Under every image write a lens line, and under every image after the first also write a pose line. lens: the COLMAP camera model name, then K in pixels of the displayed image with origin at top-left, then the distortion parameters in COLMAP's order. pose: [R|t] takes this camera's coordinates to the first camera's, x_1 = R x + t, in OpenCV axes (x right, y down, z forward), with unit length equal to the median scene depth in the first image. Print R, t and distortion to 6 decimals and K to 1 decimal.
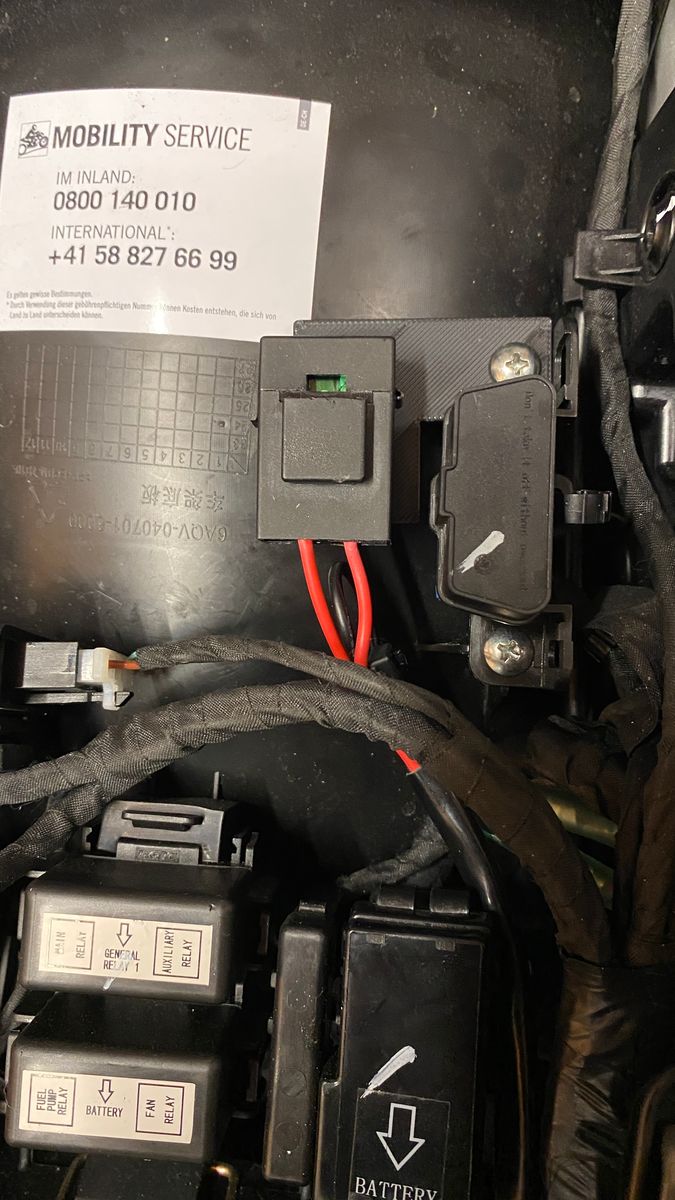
lens RADIAL K [[914.3, 0, 337.5], [0, 914.3, 600.0], [0, 0, 1]] dist [-0.023736, -0.000671]
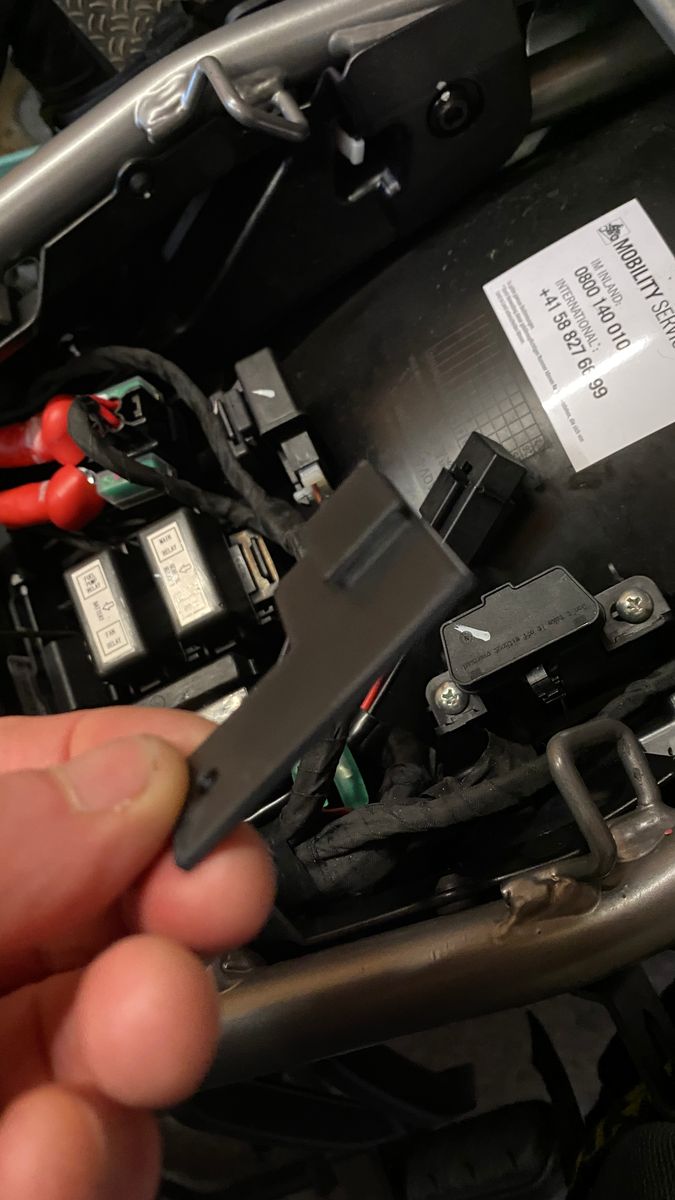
lens RADIAL K [[914.3, 0, 337.5], [0, 914.3, 600.0], [0, 0, 1]] dist [-0.023736, -0.000671]
pose [[0.451599, 0.856379, -0.250348, 0.319480], [-0.824388, 0.507816, 0.250014, -0.224249], [0.341237, 0.093478, 0.935318, -0.413508]]
